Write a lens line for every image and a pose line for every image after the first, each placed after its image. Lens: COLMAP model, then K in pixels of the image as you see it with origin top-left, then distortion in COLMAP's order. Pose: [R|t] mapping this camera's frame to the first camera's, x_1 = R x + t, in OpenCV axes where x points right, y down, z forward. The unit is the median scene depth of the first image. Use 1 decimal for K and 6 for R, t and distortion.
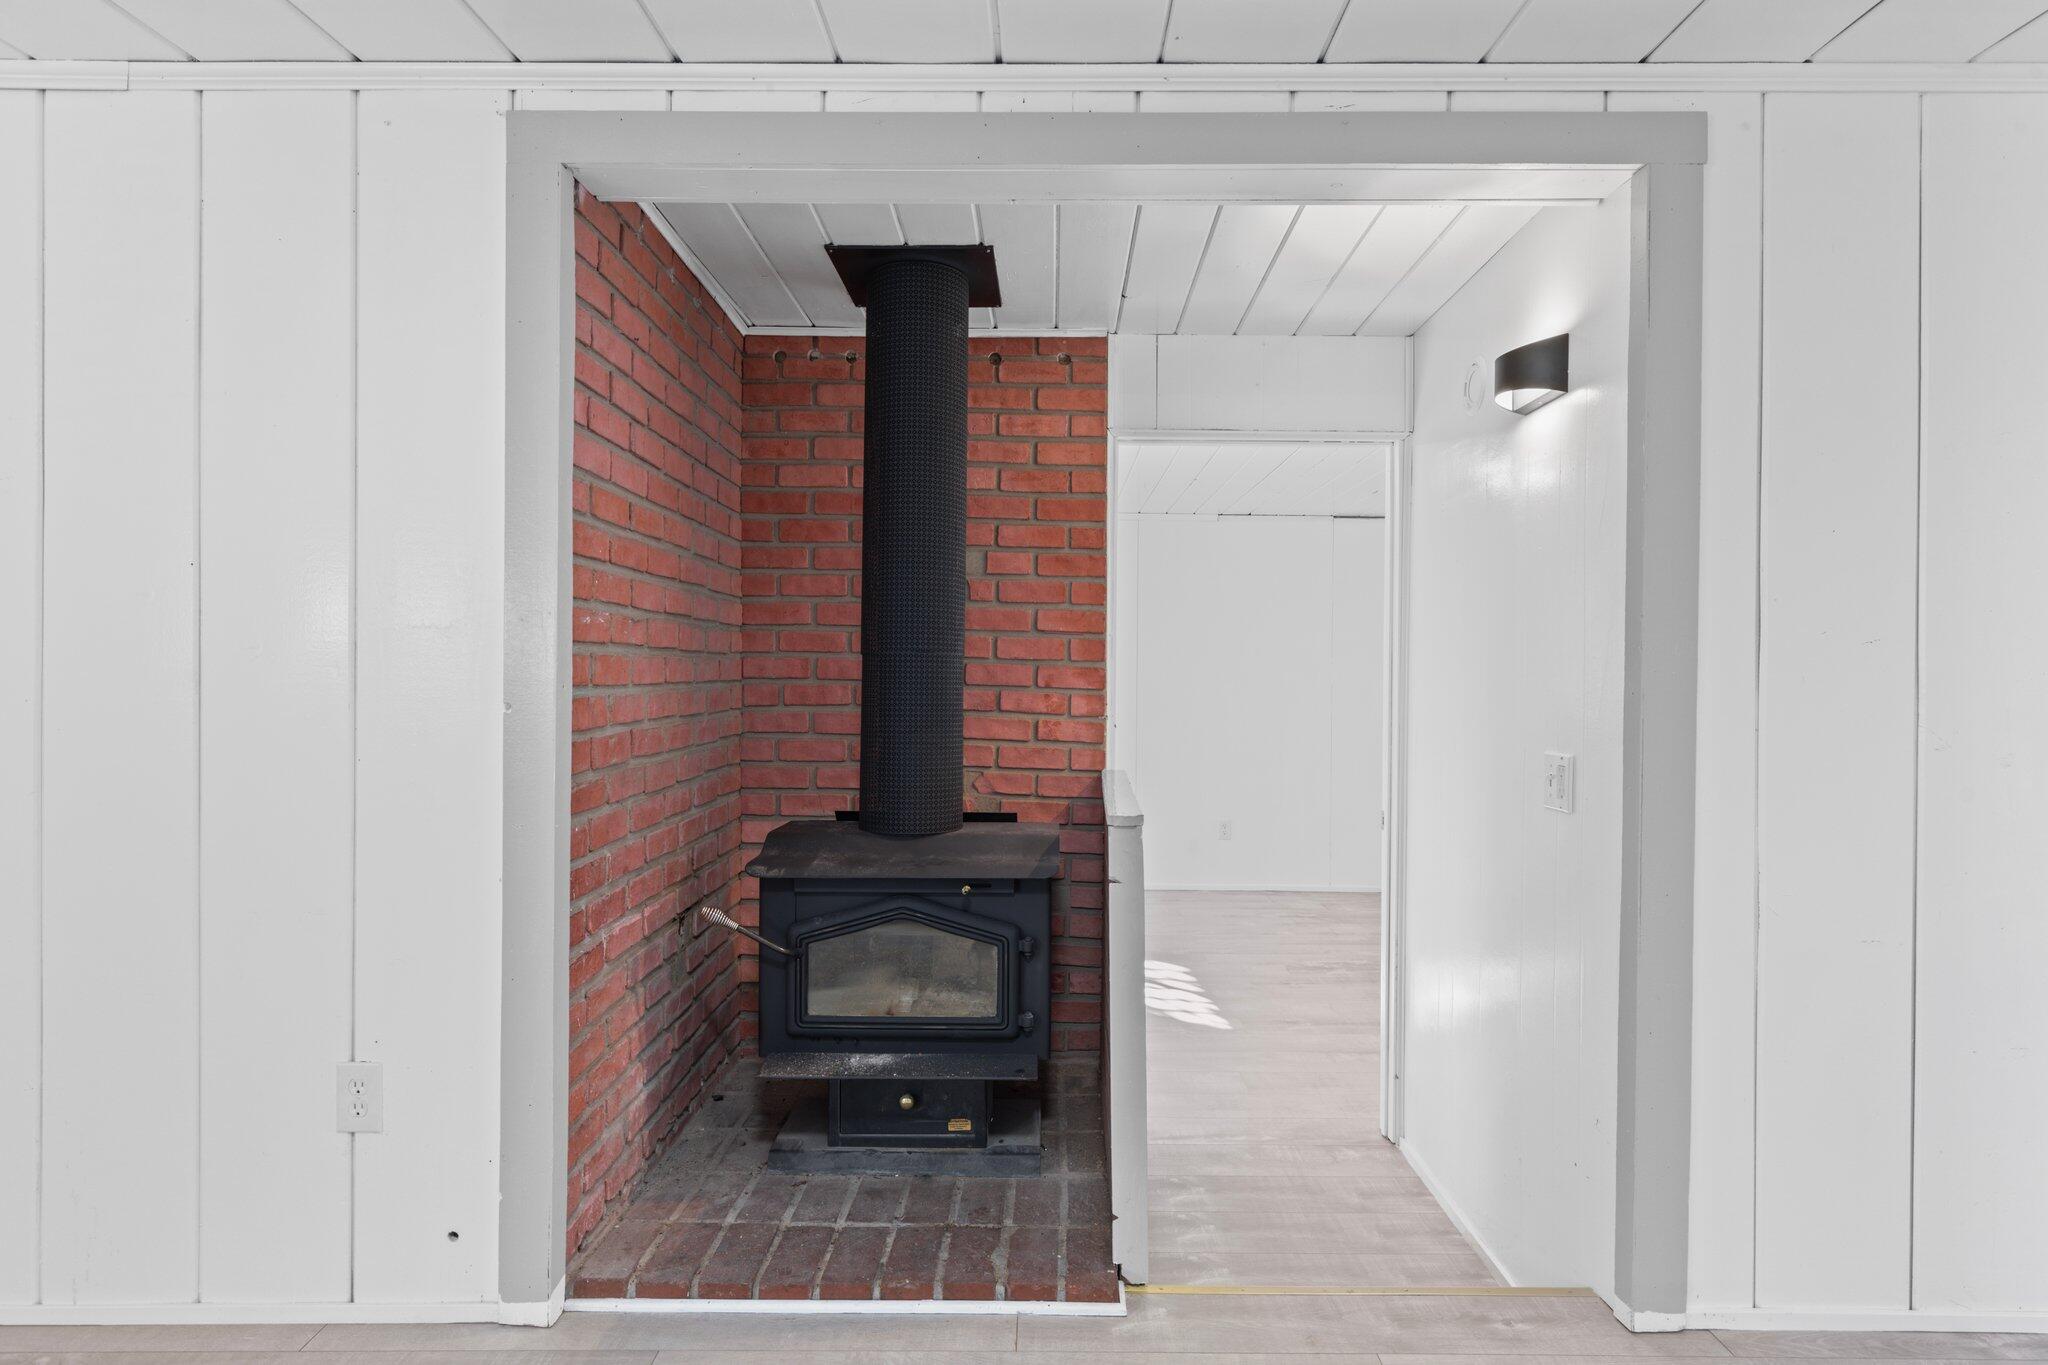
lens RADIAL K [[1094.5, 0, 1043.3], [0, 1094.5, 682.3], [0, 0, 1]] dist [-0.000820, 0.002458]
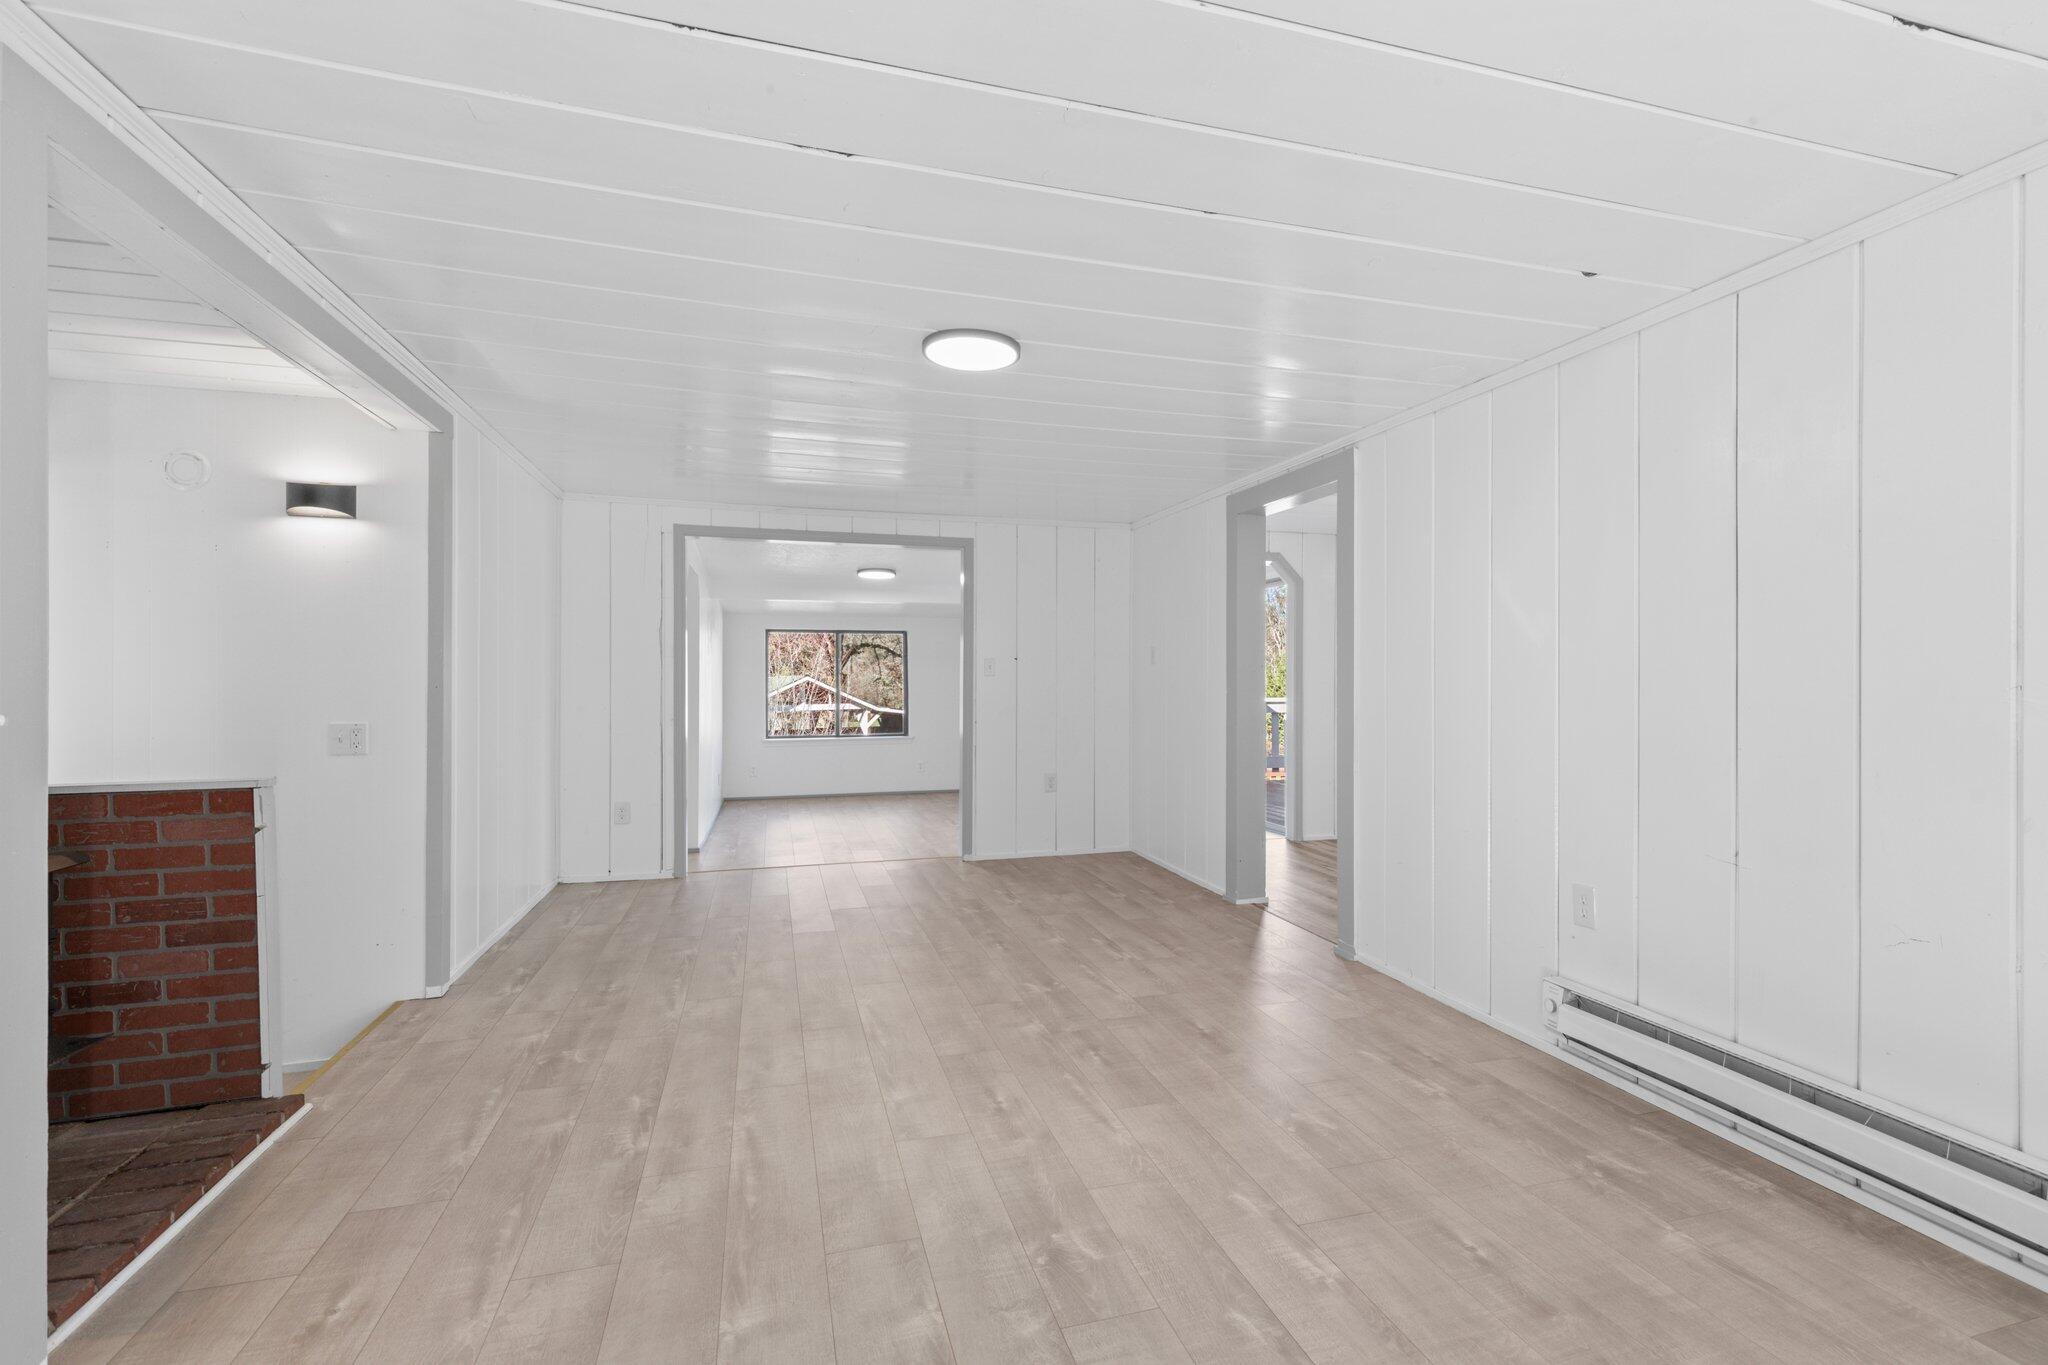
lens RADIAL K [[914.6, 0, 1042.4], [0, 914.6, 678.9], [0, 0, 1]] dist [0.011704, -0.002647]
pose [[-0.279813, -0.008571, 0.960016, -1.123027], [0.009025, 0.999892, 0.011558, -0.011409], [-0.960012, 0.011898, -0.279705, 0.306829]]
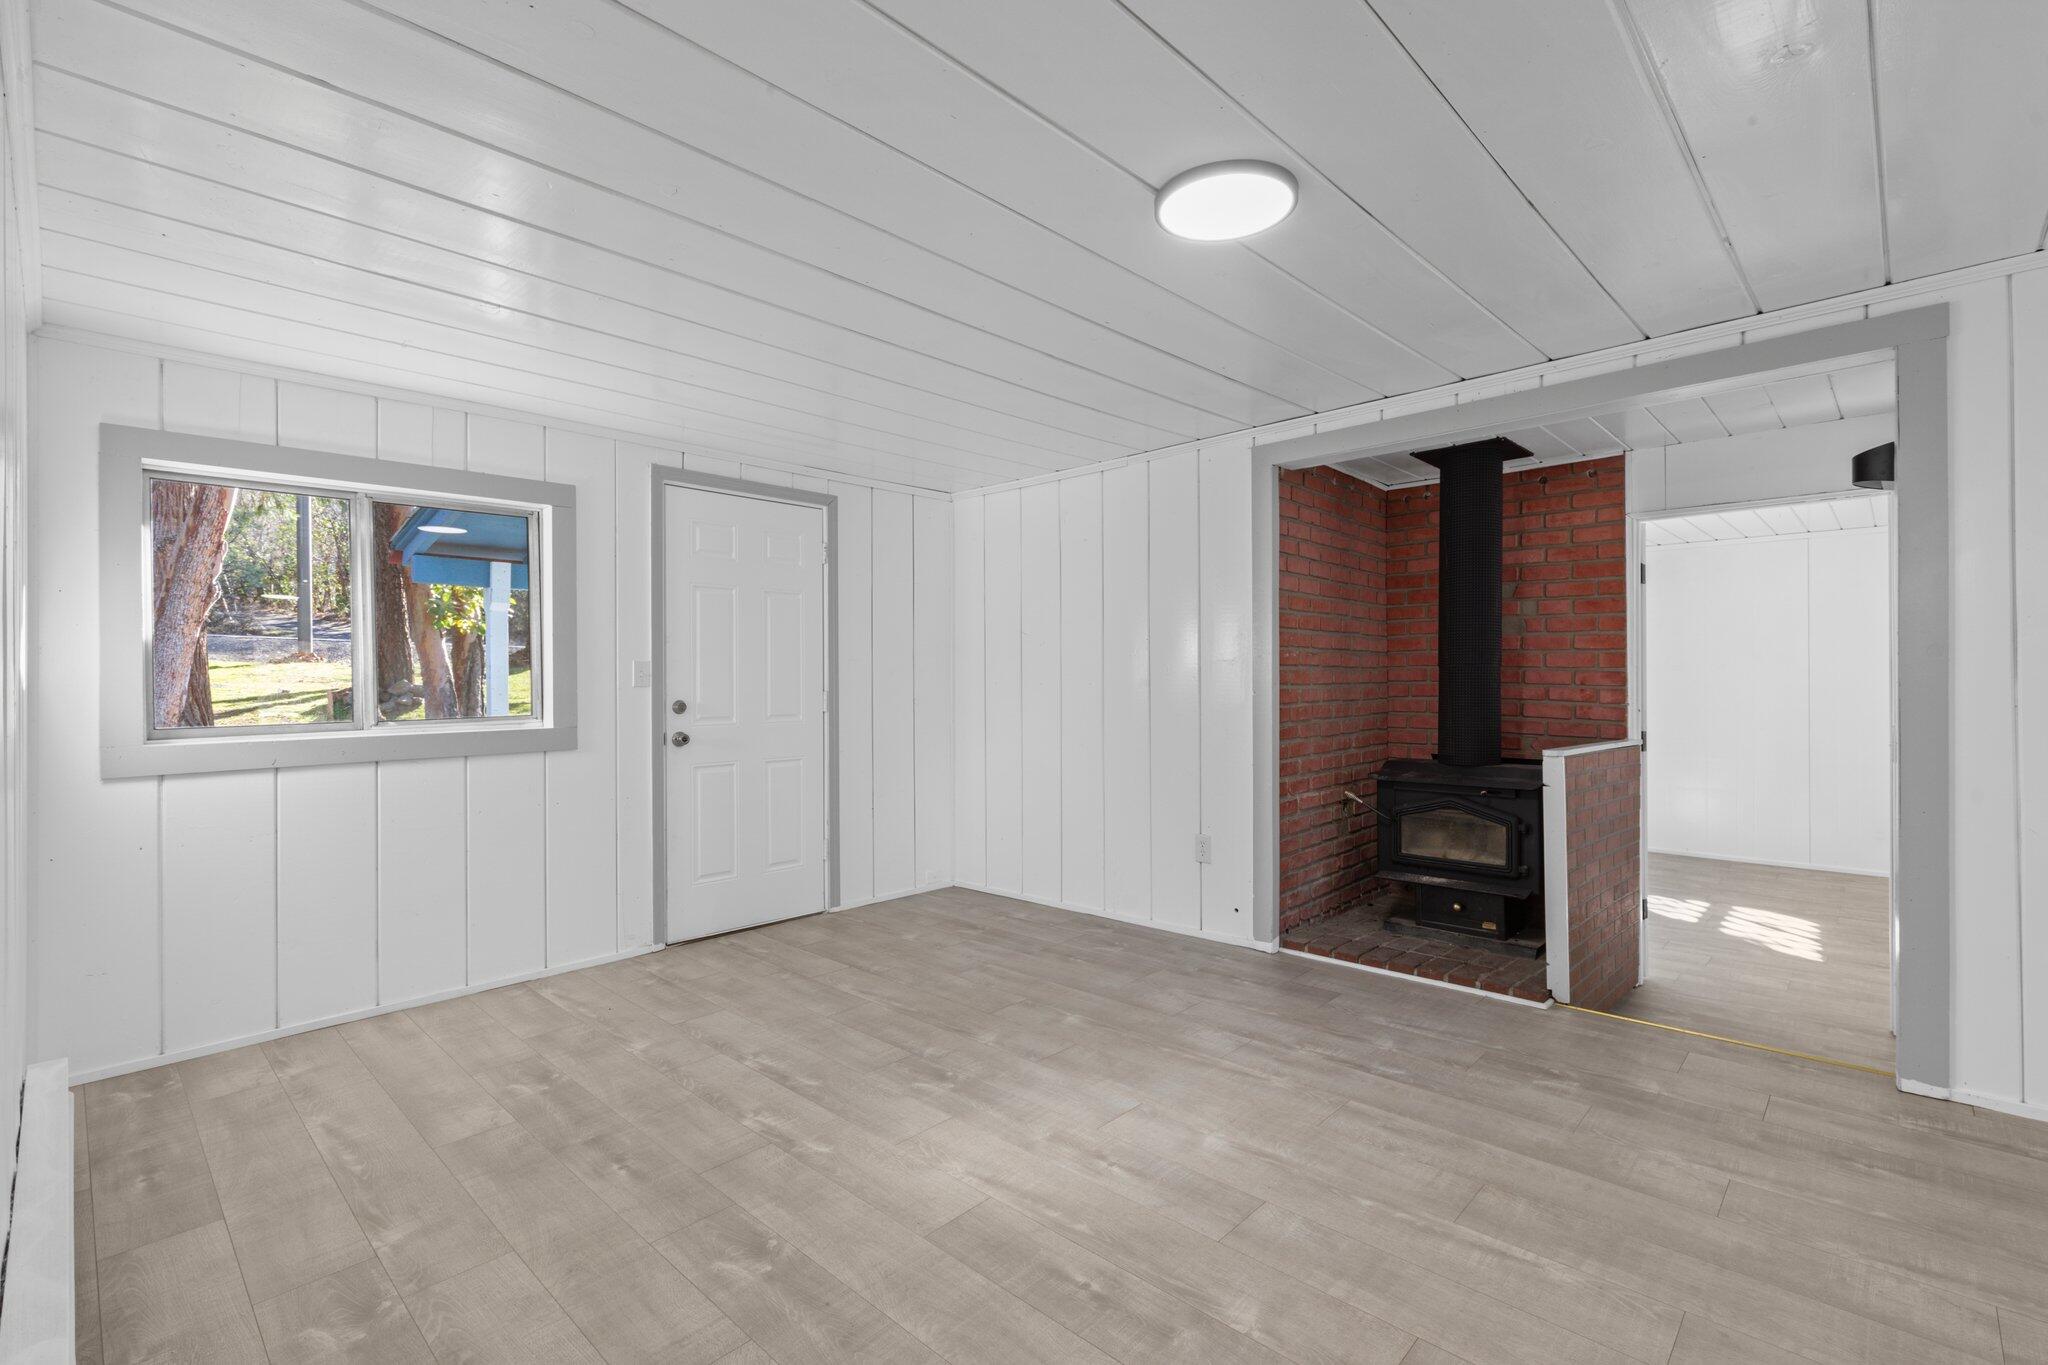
lens RADIAL K [[914.6, 0, 1034.7], [0, 914.6, 679.6], [0, 0, 1]] dist [0.011704, -0.002647]
pose [[0.728080, -0.012895, -0.685371, 0.426480], [0.005353, 0.999900, -0.013126, 0.013206], [0.685471, 0.005888, 0.728076, -0.630146]]
